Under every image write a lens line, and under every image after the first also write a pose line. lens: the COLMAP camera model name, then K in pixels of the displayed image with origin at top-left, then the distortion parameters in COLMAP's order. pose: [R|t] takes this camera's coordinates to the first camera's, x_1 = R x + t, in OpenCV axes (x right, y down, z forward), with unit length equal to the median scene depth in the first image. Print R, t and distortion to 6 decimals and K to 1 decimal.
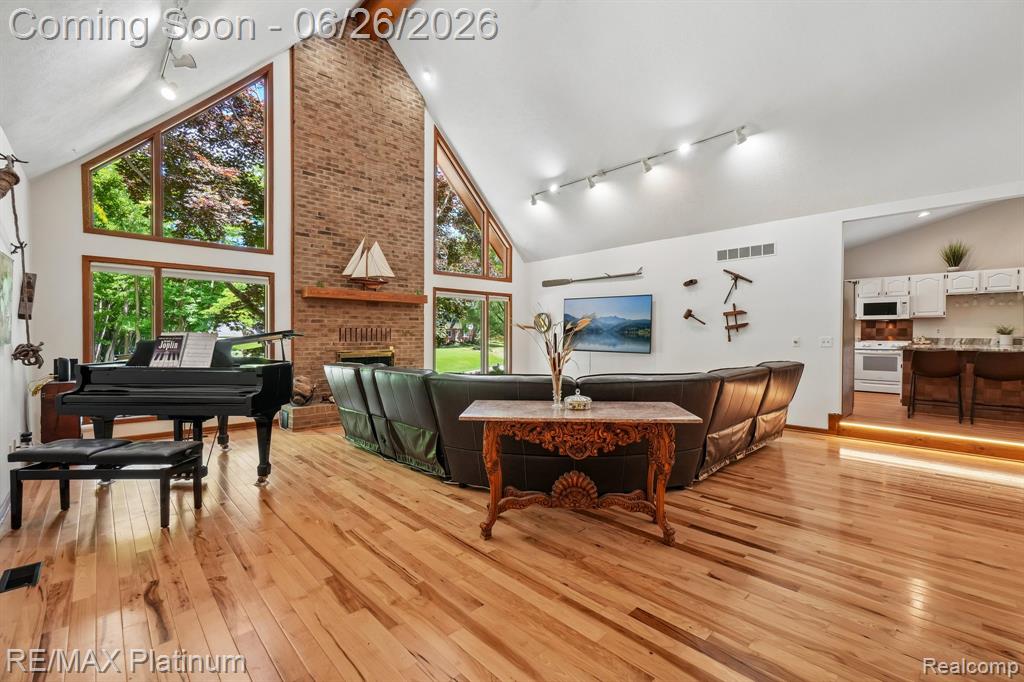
lens RADIAL K [[443.7, 0, 512.7], [0, 443.7, 344.3], [0, 0, 1]] dist [-0.010867, 0.003044]
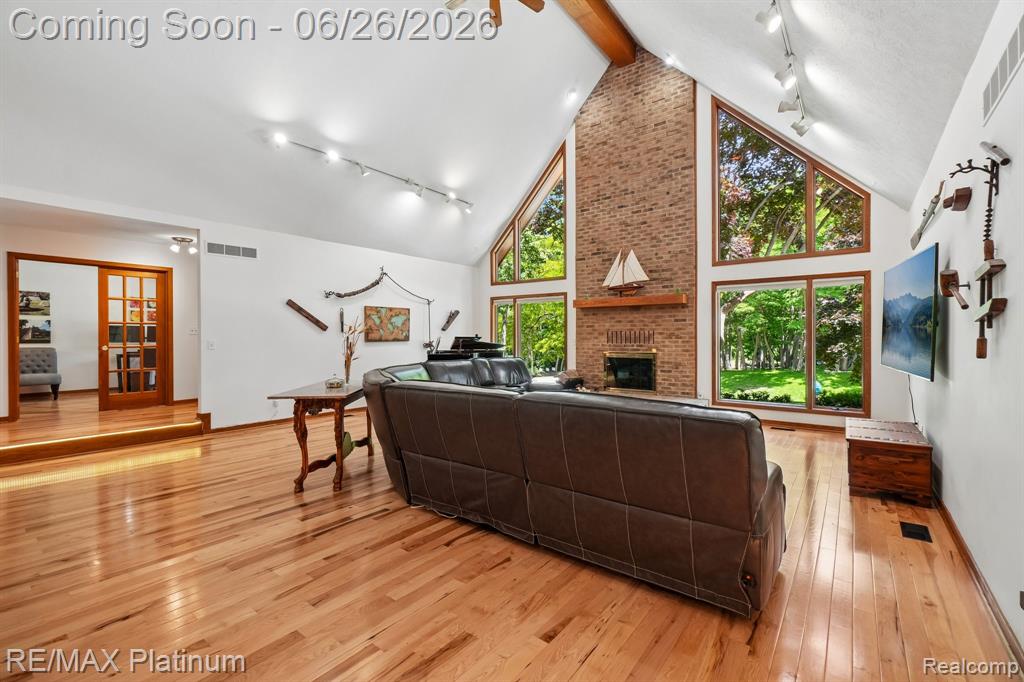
lens RADIAL K [[443.7, 0, 515.8], [0, 443.7, 341.4], [0, 0, 1]] dist [-0.010867, 0.003044]
pose [[0.154213, 0.008064, -0.988005, 0.689644], [-0.019596, 0.999795, 0.005101, -0.011327], [0.987843, 0.018575, 0.154340, 0.552383]]
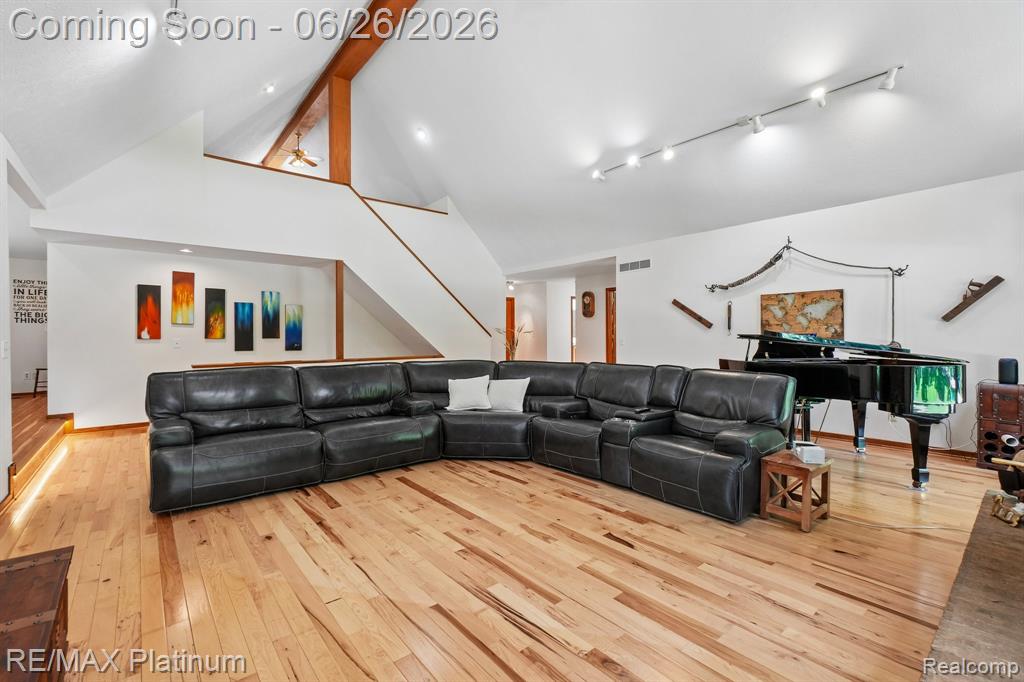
lens RADIAL K [[443.7, 0, 514.5], [0, 443.7, 339.0], [0, 0, 1]] dist [-0.010867, 0.003044]
pose [[-0.998297, 0.003487, 0.058233, -0.141532], [0.005120, 0.999597, 0.027932, -0.030259], [-0.058112, 0.028183, -0.997912, 1.346799]]
